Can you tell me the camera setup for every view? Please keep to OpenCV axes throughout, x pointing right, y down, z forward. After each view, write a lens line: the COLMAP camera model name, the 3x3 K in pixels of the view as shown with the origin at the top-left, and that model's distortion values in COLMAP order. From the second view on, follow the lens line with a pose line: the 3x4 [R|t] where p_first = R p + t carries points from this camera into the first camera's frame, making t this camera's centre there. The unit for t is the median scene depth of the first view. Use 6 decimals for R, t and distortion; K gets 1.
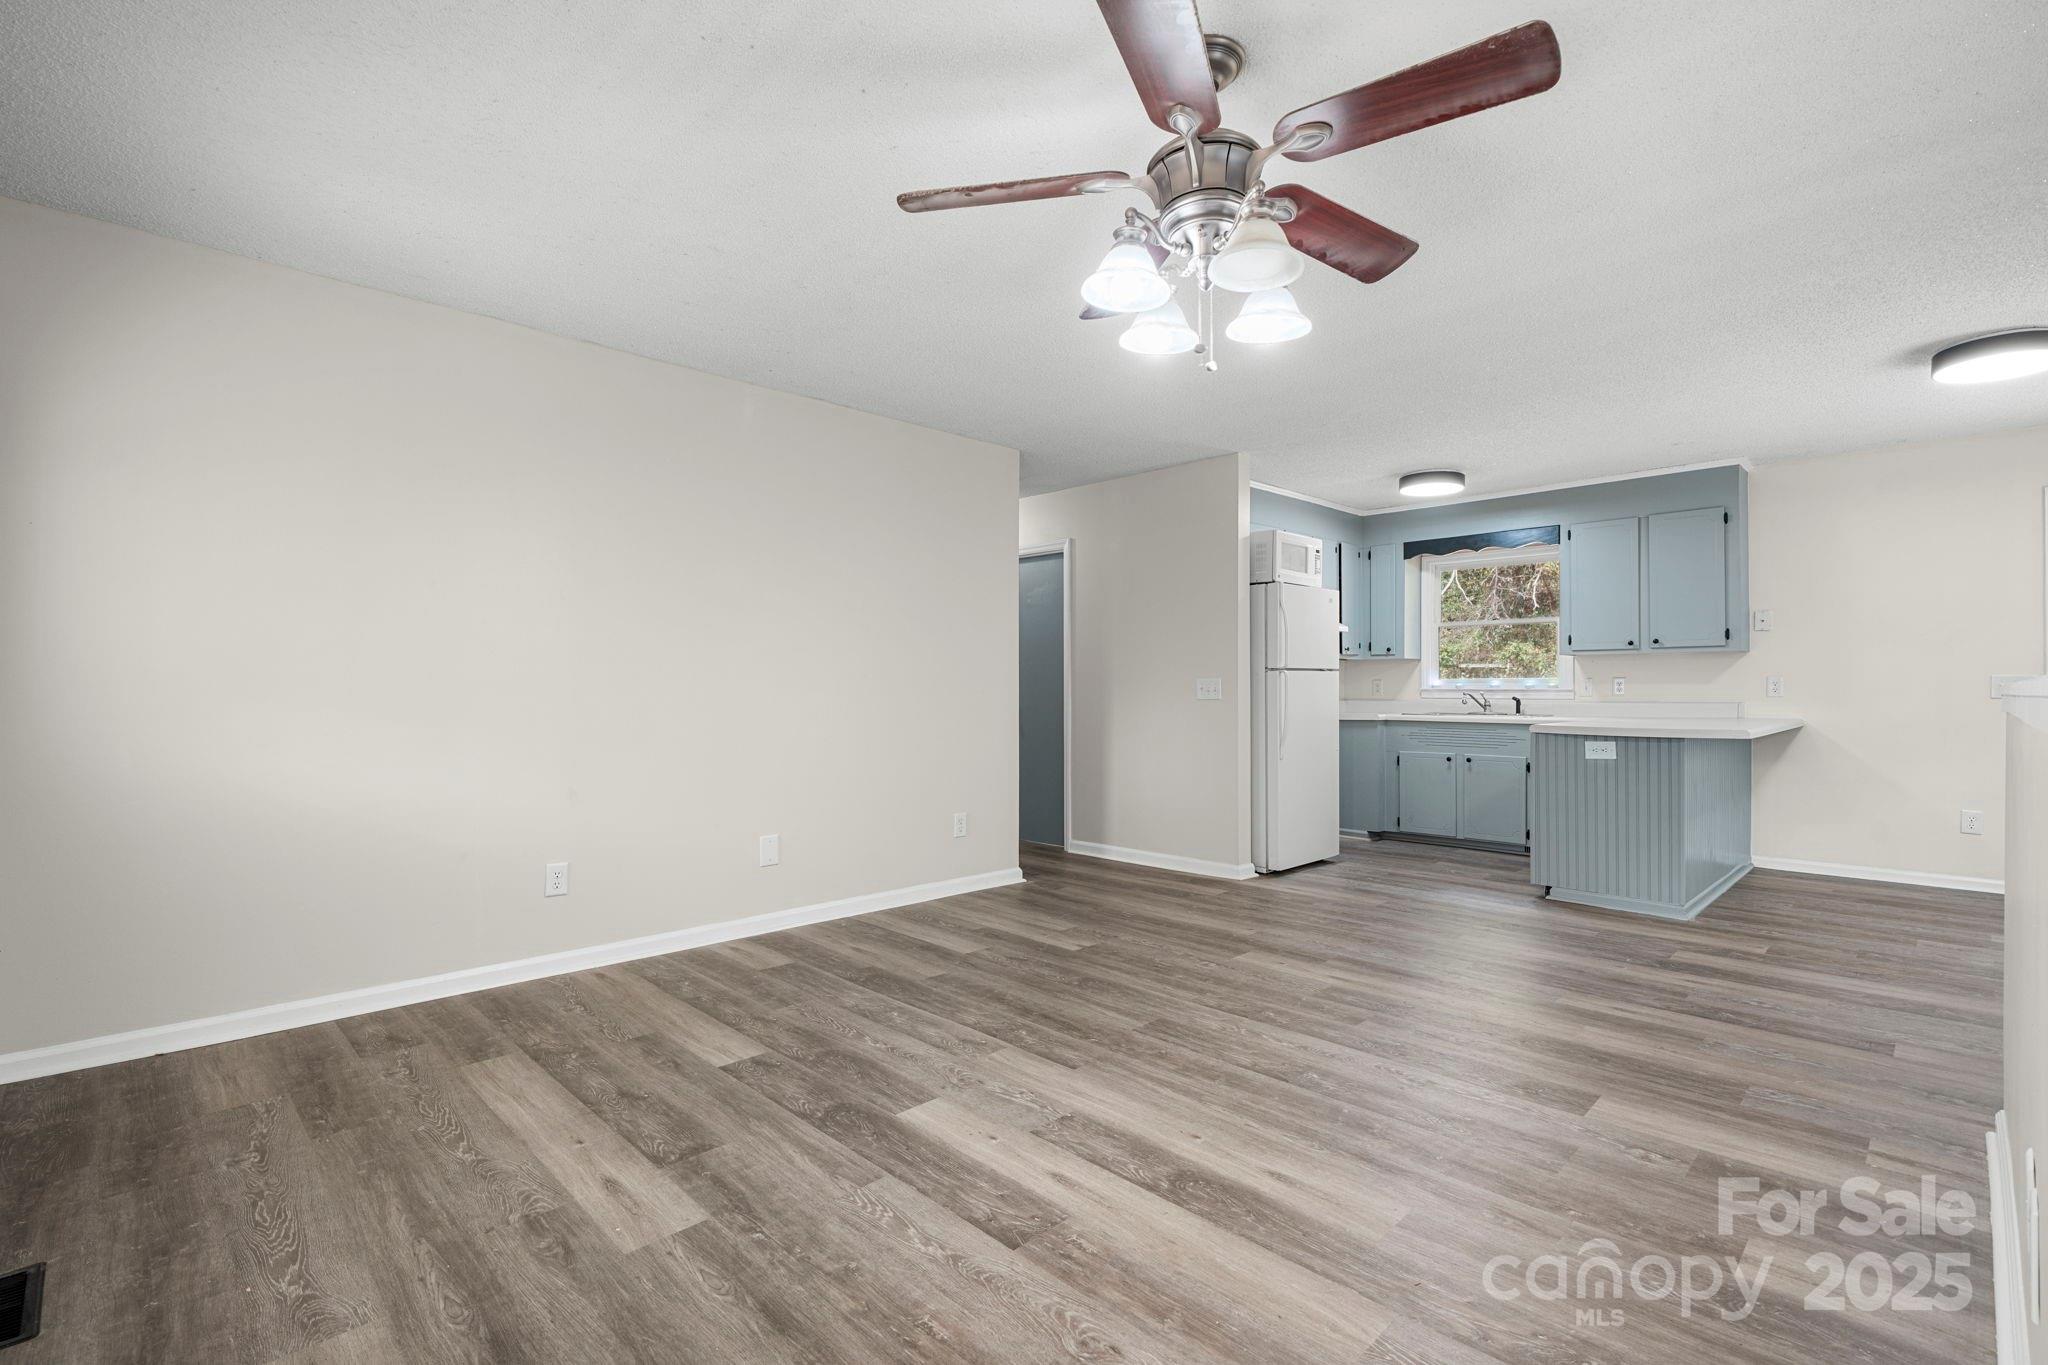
lens RADIAL K [[916.7, 0, 1026.6], [0, 916.7, 678.7], [0, 0, 1]] dist [-0.001128, -0.000695]
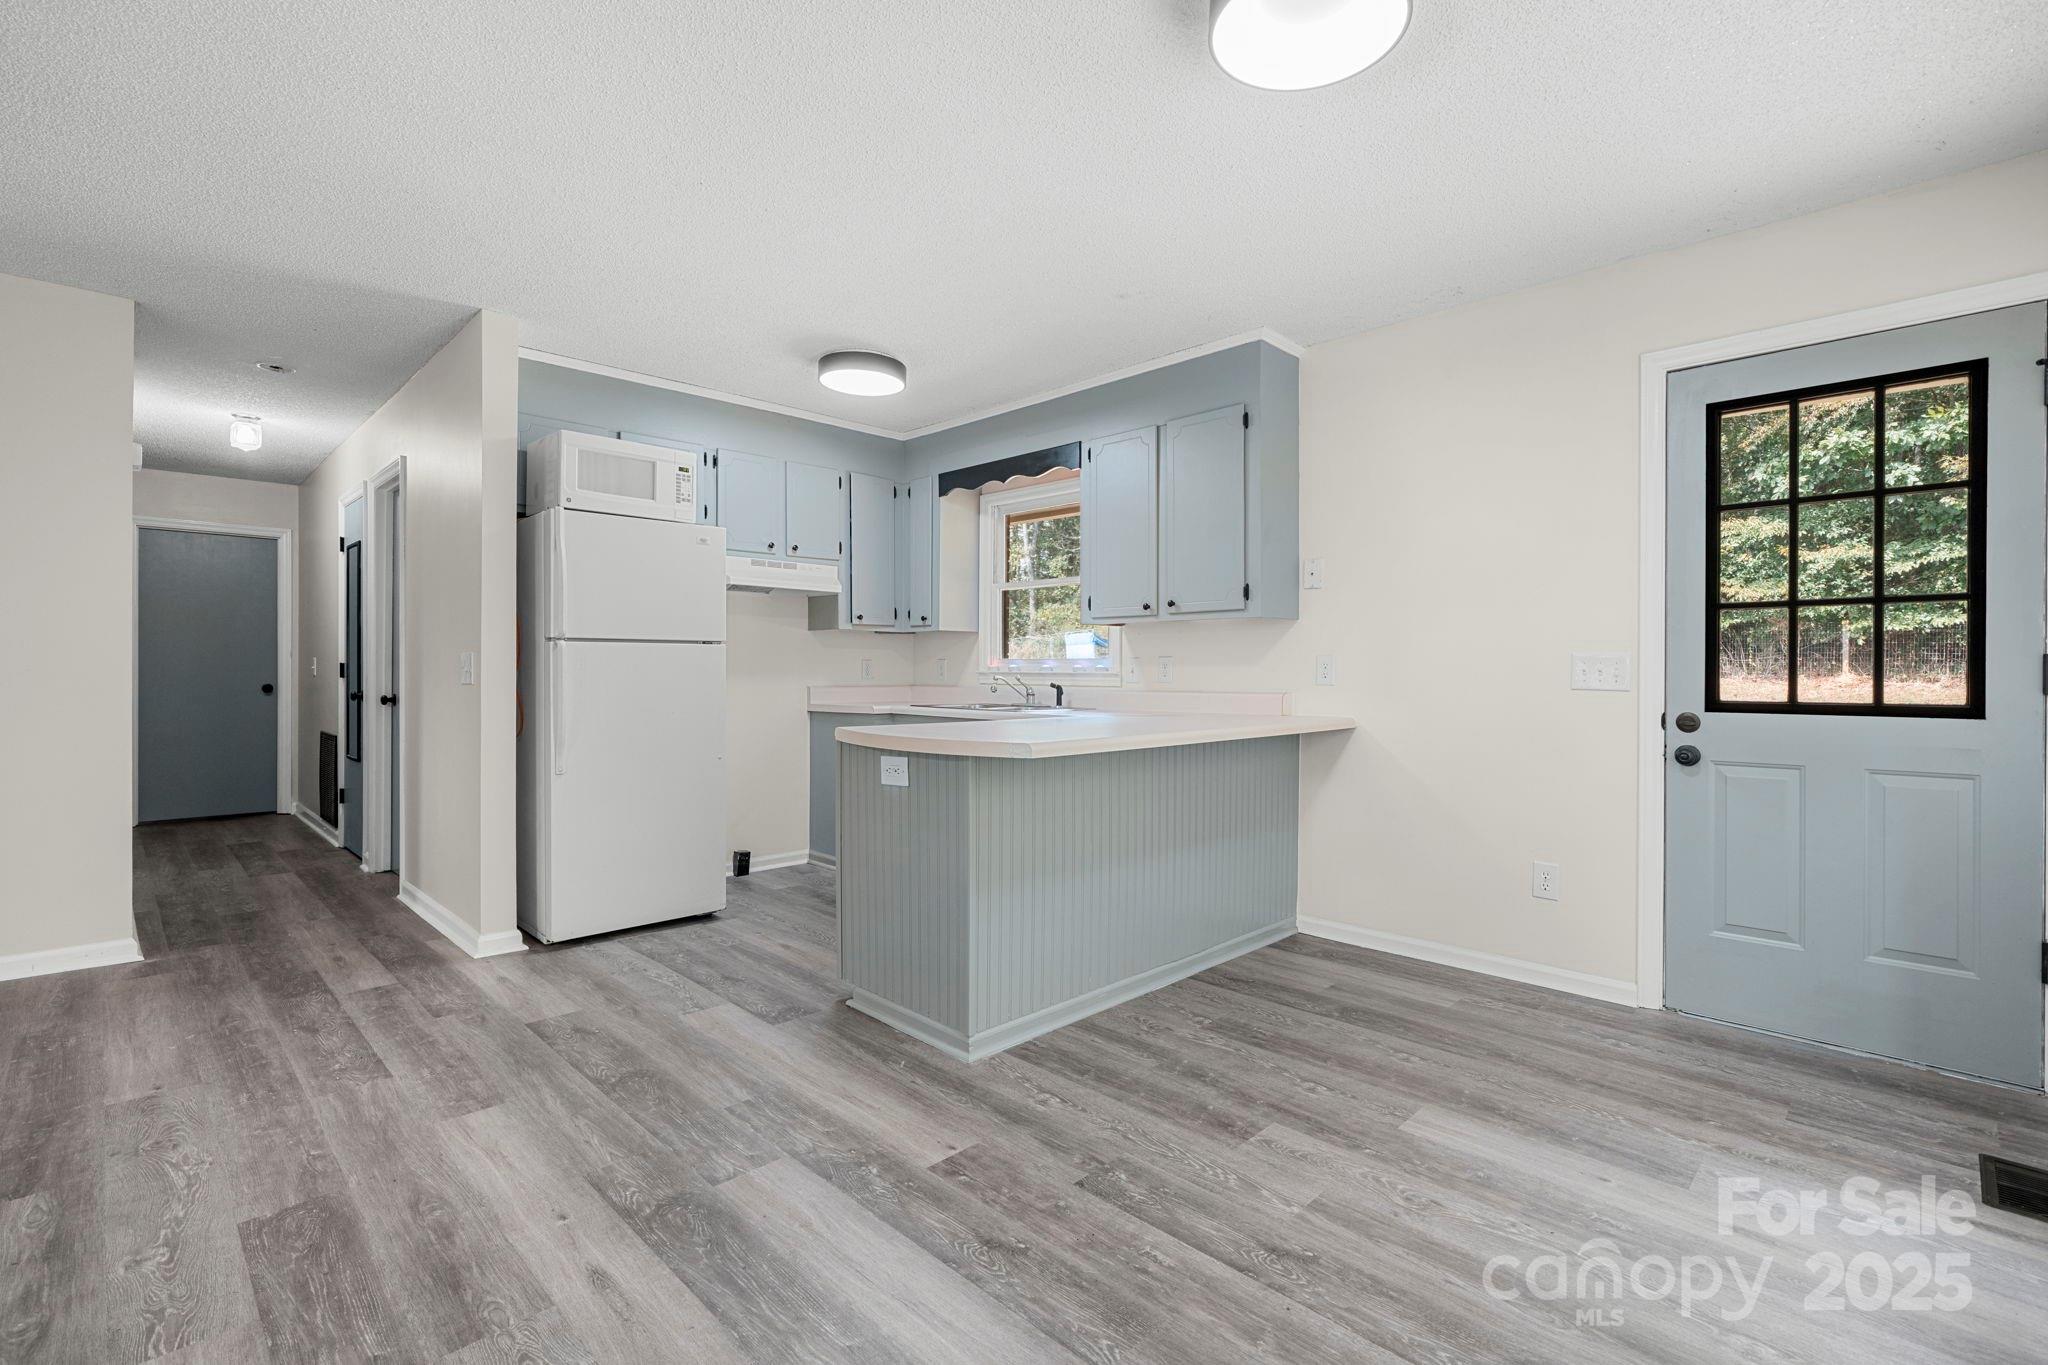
lens RADIAL K [[916.7, 0, 1015.6], [0, 916.7, 668.2], [0, 0, 1]] dist [-0.001128, -0.000695]
pose [[0.999928, 0.005658, 0.010570, 0.534223], [-0.005759, 0.999938, 0.009540, 0.001842], [-0.010516, -0.009600, 0.999899, 0.292842]]
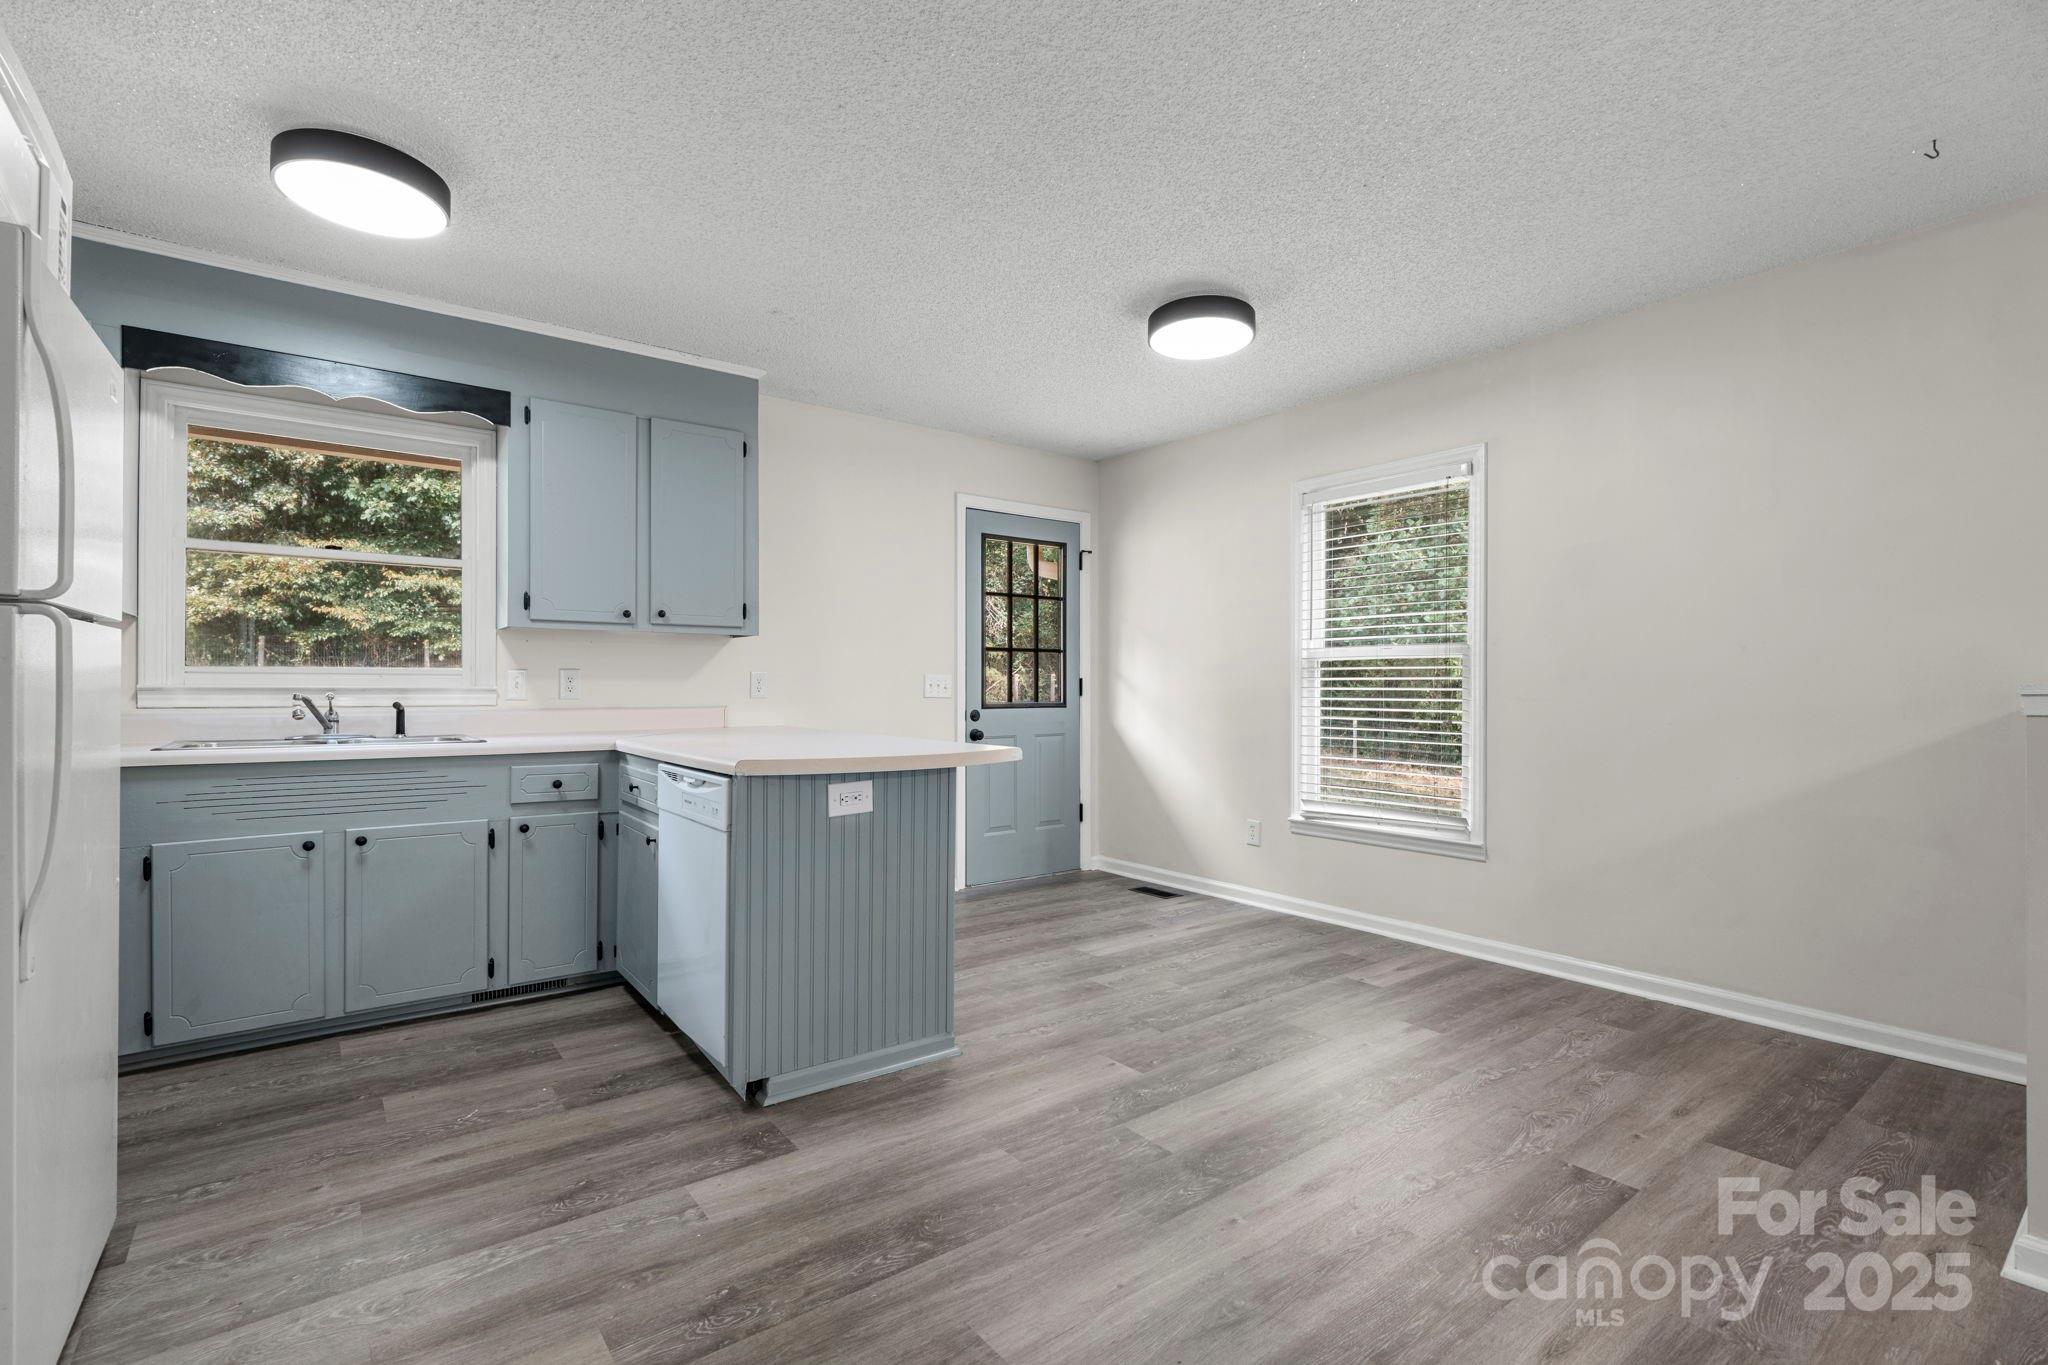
lens RADIAL K [[916.7, 0, 1027.7], [0, 916.7, 684.6], [0, 0, 1]] dist [-0.001128, -0.000695]
pose [[0.121150, 0.005584, 0.992619, 0.068880], [-0.013342, 0.999903, -0.003996, 0.007686], [-0.992545, -0.012760, 0.121213, 0.630997]]
